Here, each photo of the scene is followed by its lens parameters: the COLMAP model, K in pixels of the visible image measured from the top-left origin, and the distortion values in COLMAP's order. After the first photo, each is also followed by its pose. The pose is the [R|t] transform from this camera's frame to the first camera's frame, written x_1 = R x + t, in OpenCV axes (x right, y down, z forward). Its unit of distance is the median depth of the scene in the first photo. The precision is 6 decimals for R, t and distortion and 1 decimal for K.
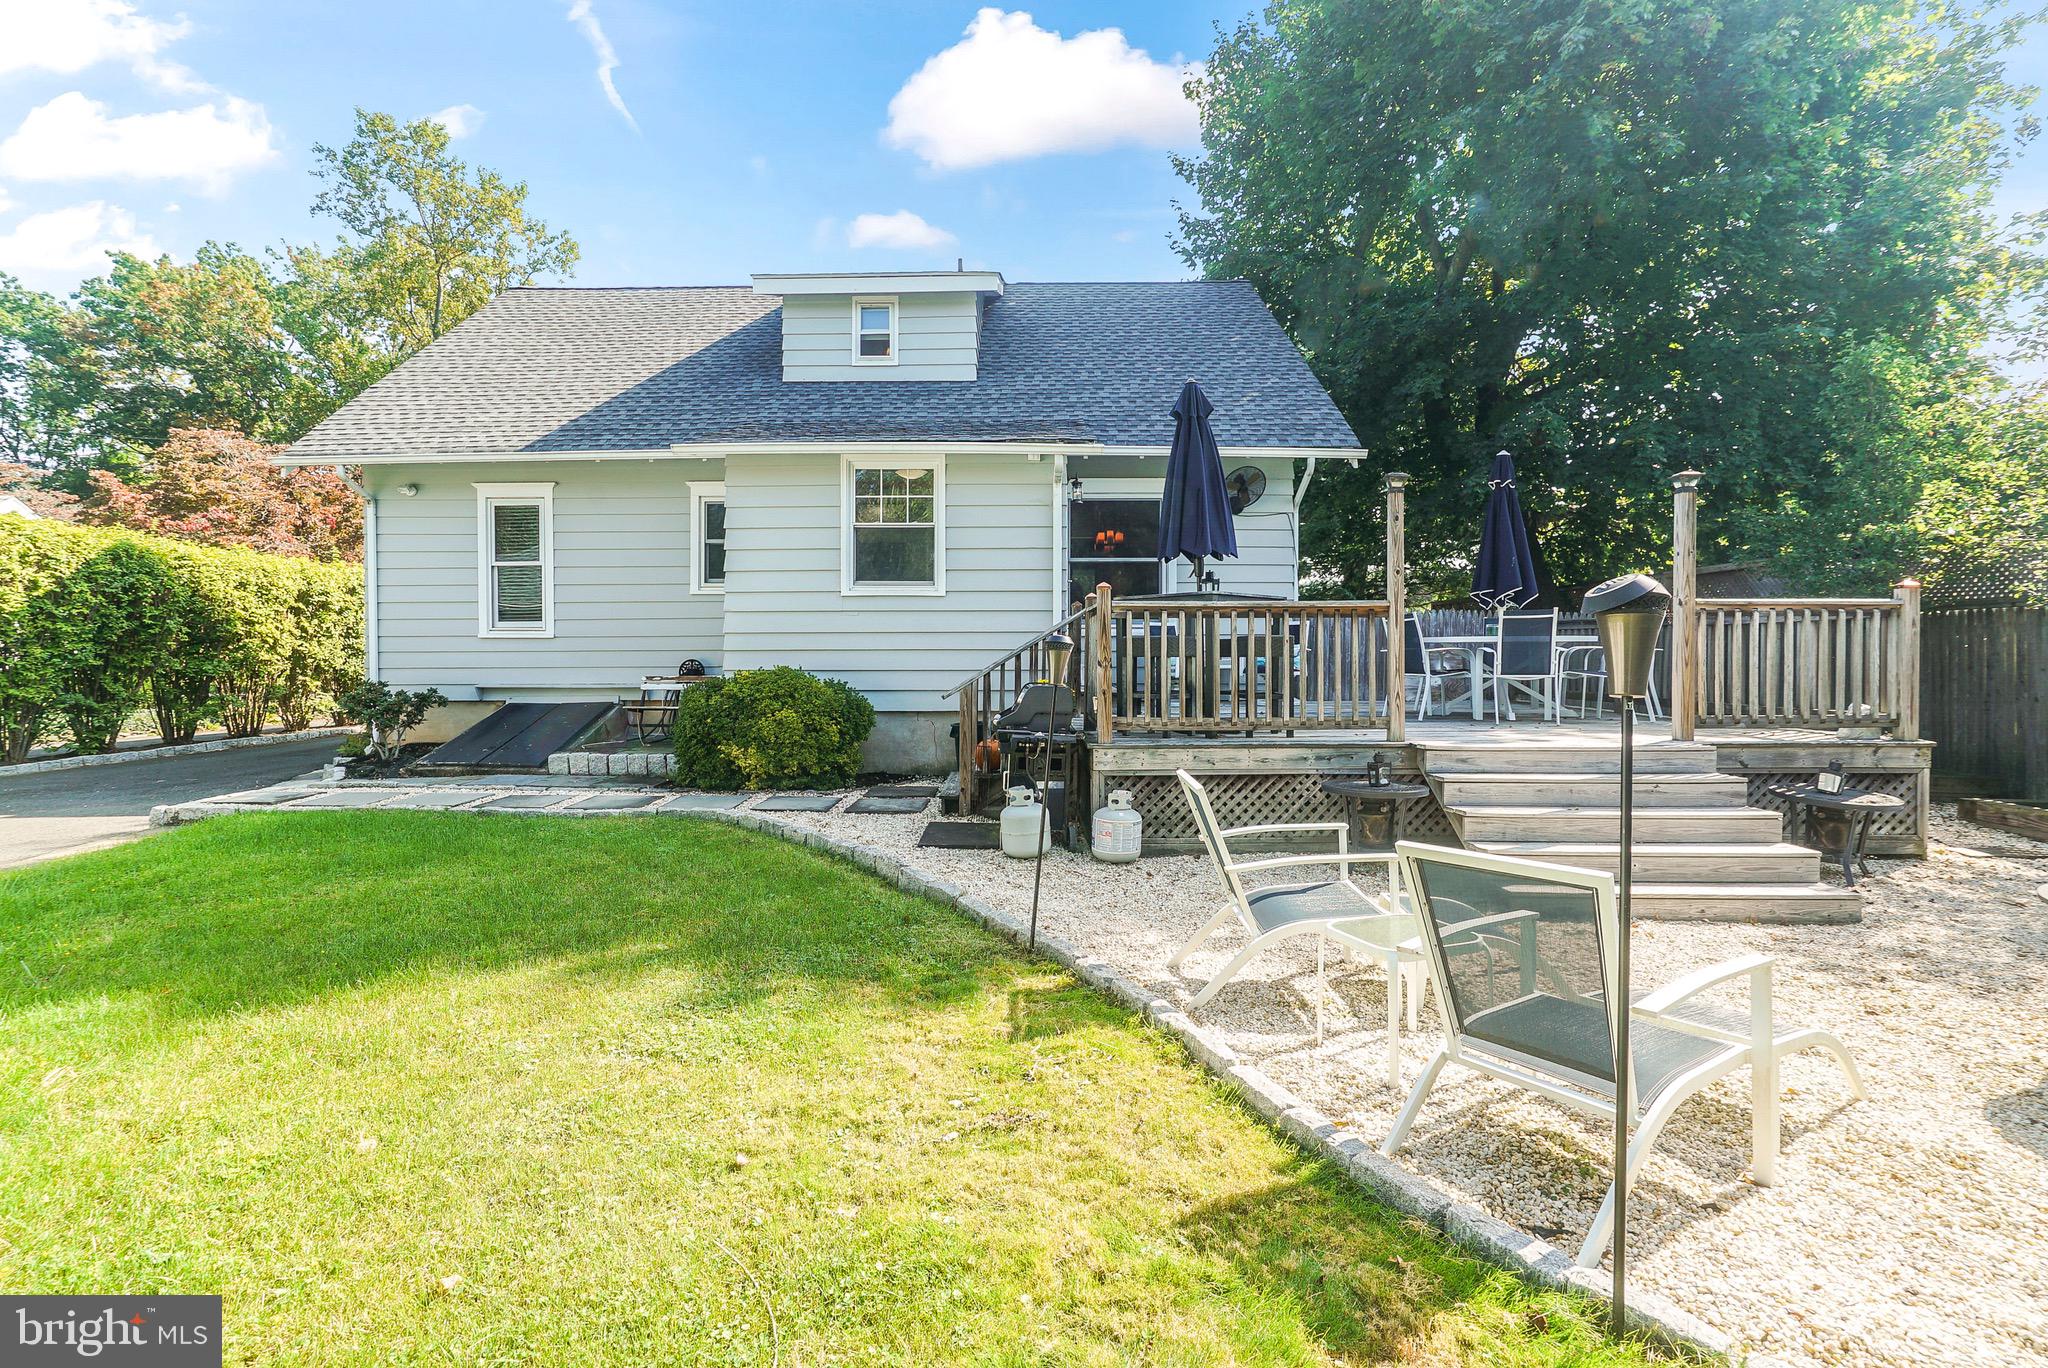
lens RADIAL K [[953.5, 0, 1010.7], [0, 953.5, 679.0], [0, 0, 1]] dist [-0.044387, 0.025290]
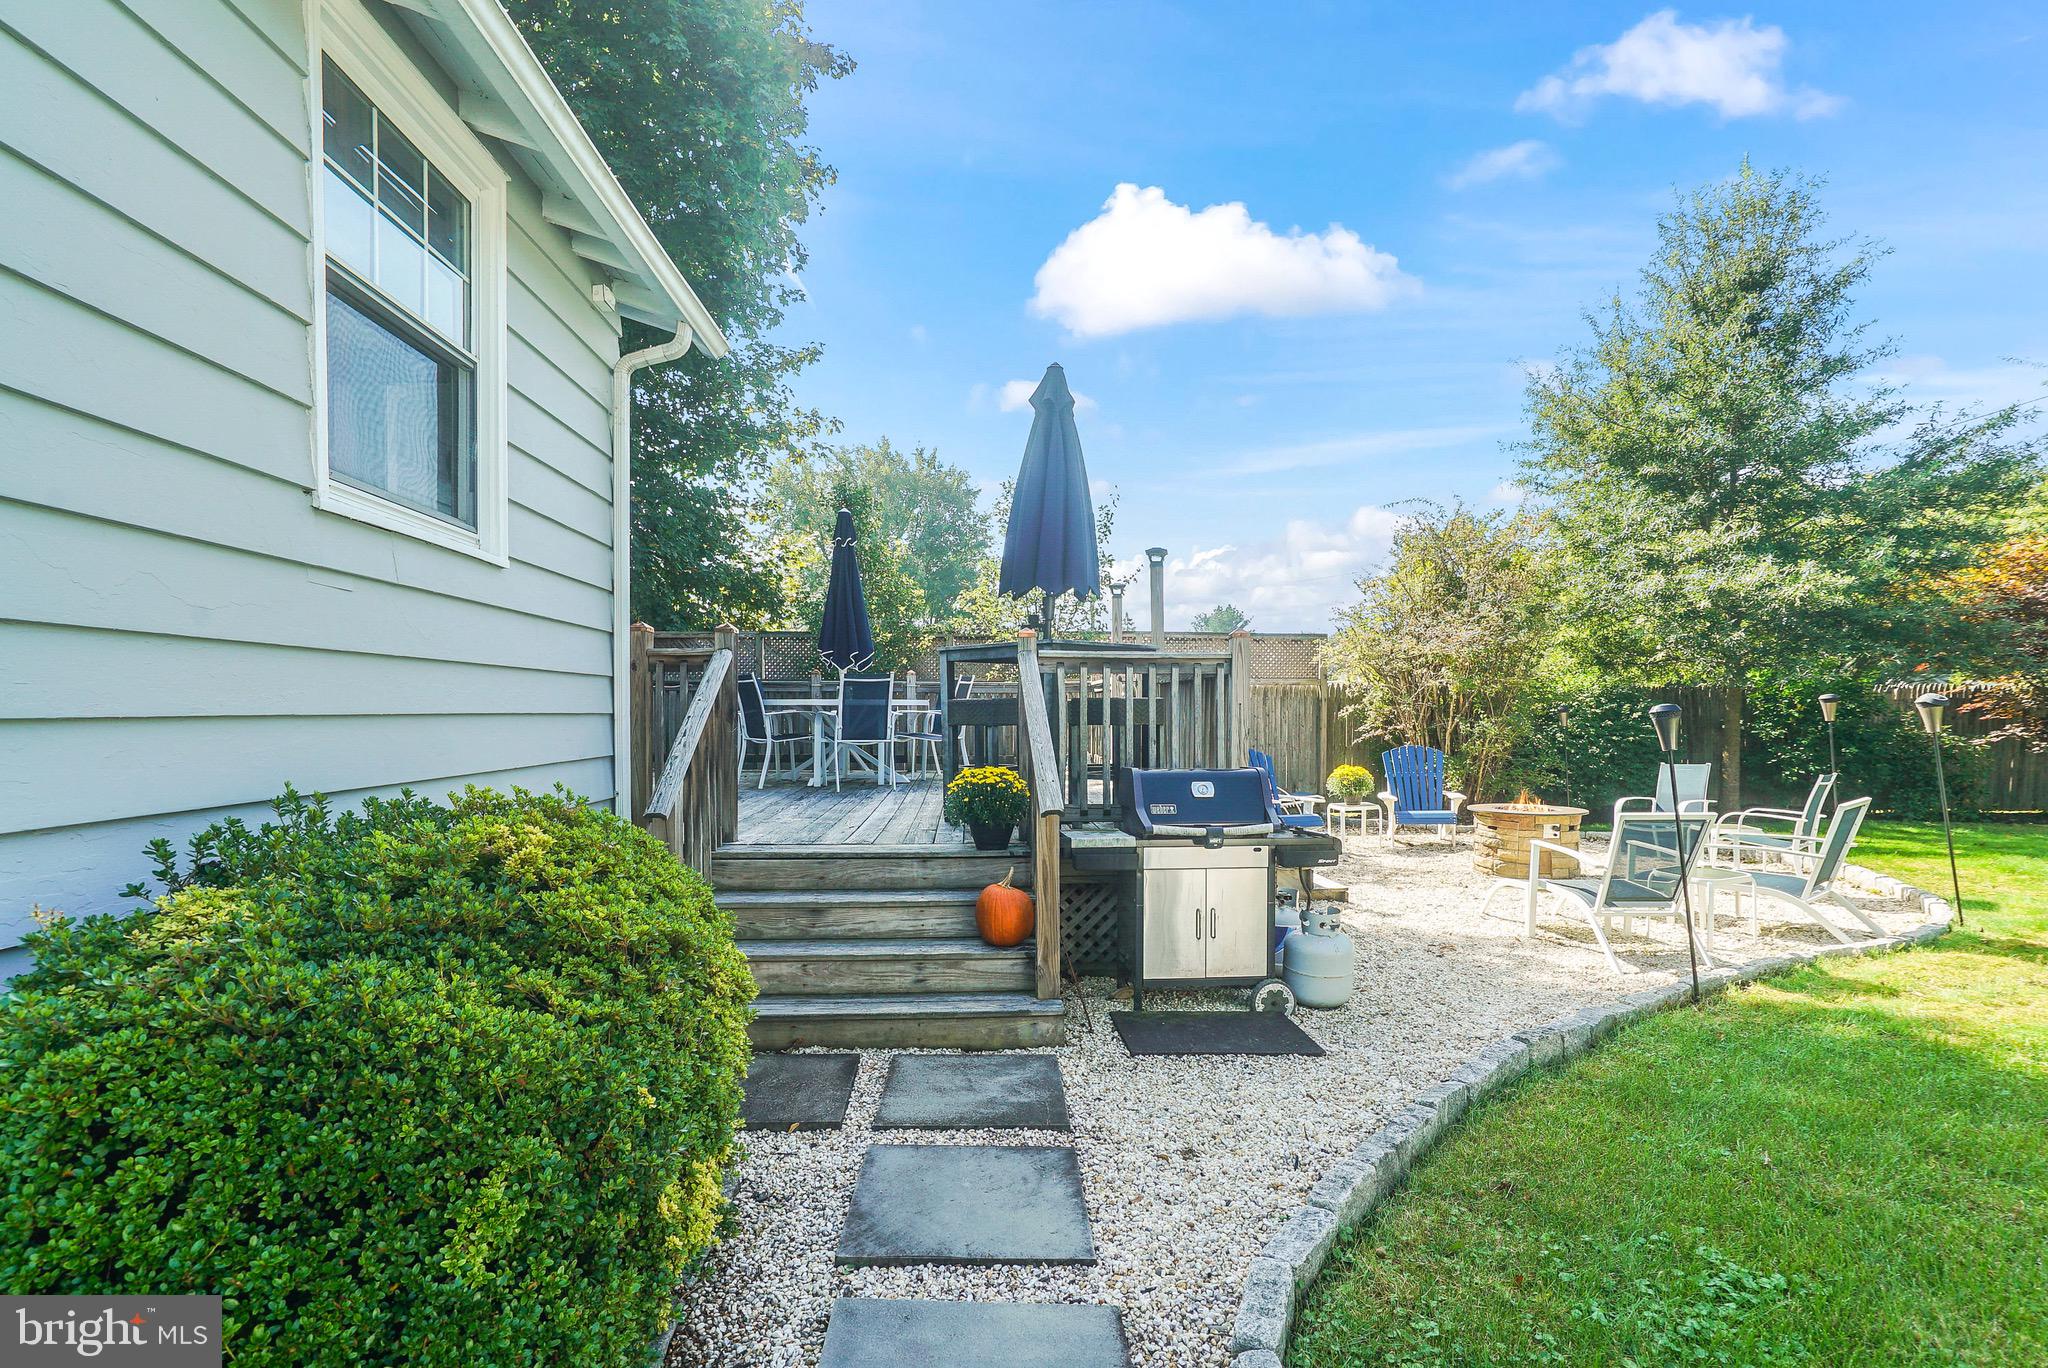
lens RADIAL K [[1007.4, 0, 1014.6], [0, 1007.4, 696.5], [0, 0, 1]] dist [-0.039515, 0.020827]
pose [[-0.067369, 0.019129, 0.997545, -0.358673], [0.023469, 0.999570, -0.017583, -0.018738], [-0.997452, 0.022227, -0.067789, 0.649914]]
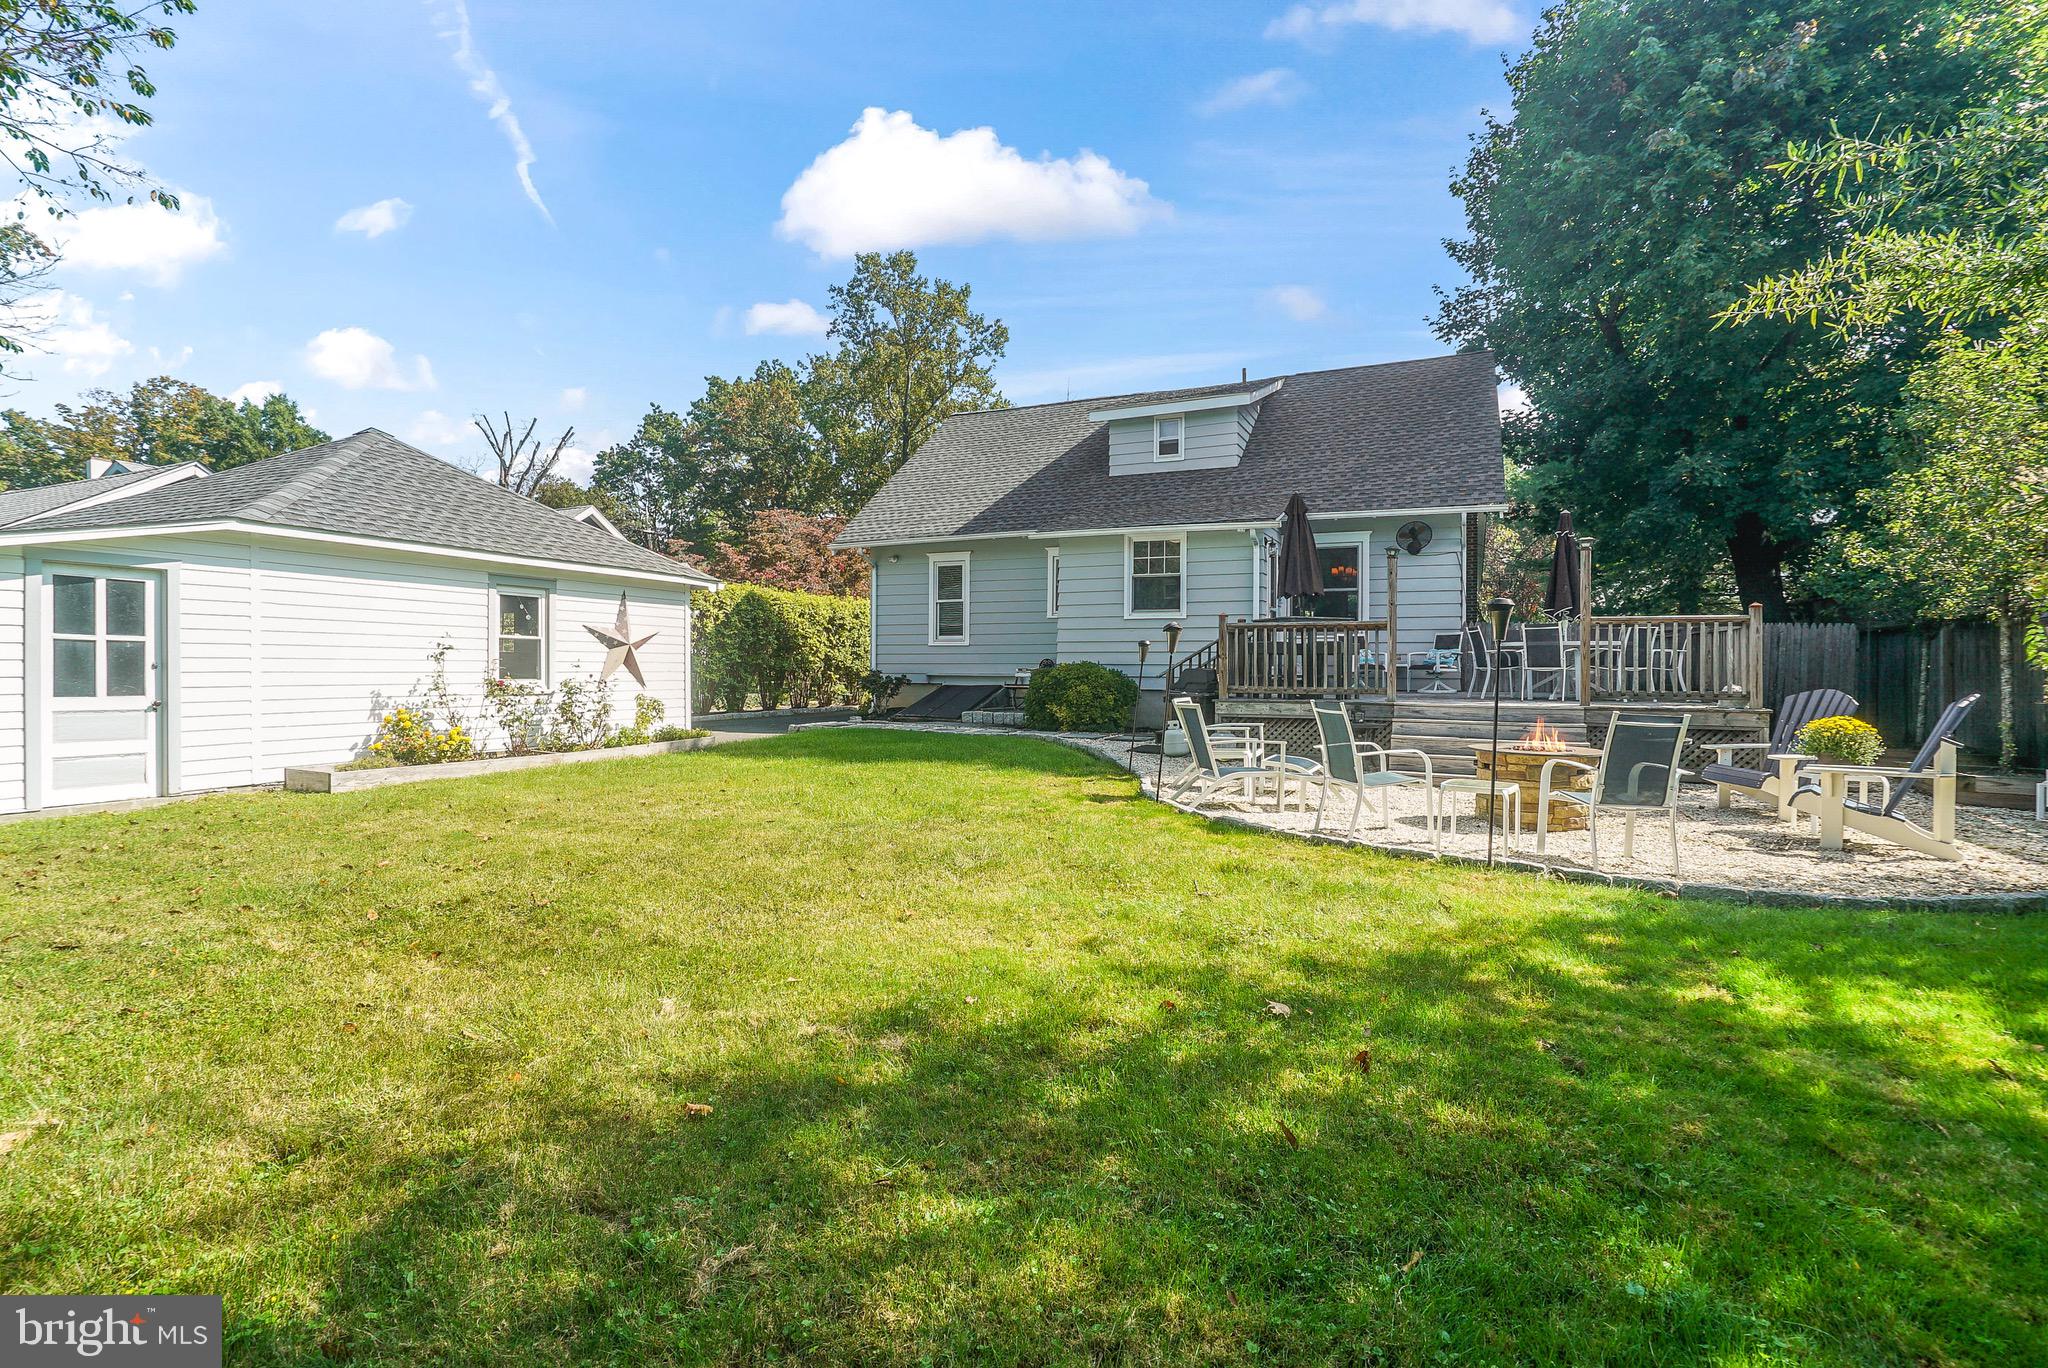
lens RADIAL K [[953.5, 0, 1010.7], [0, 953.5, 679.0], [0, 0, 1]] dist [-0.044387, 0.025290]
pose [[0.908346, 0.012405, -0.418035, 0.255353], [-0.018281, 0.999782, -0.010056, 0.027702], [0.417820, 0.016776, 0.908375, -0.439659]]
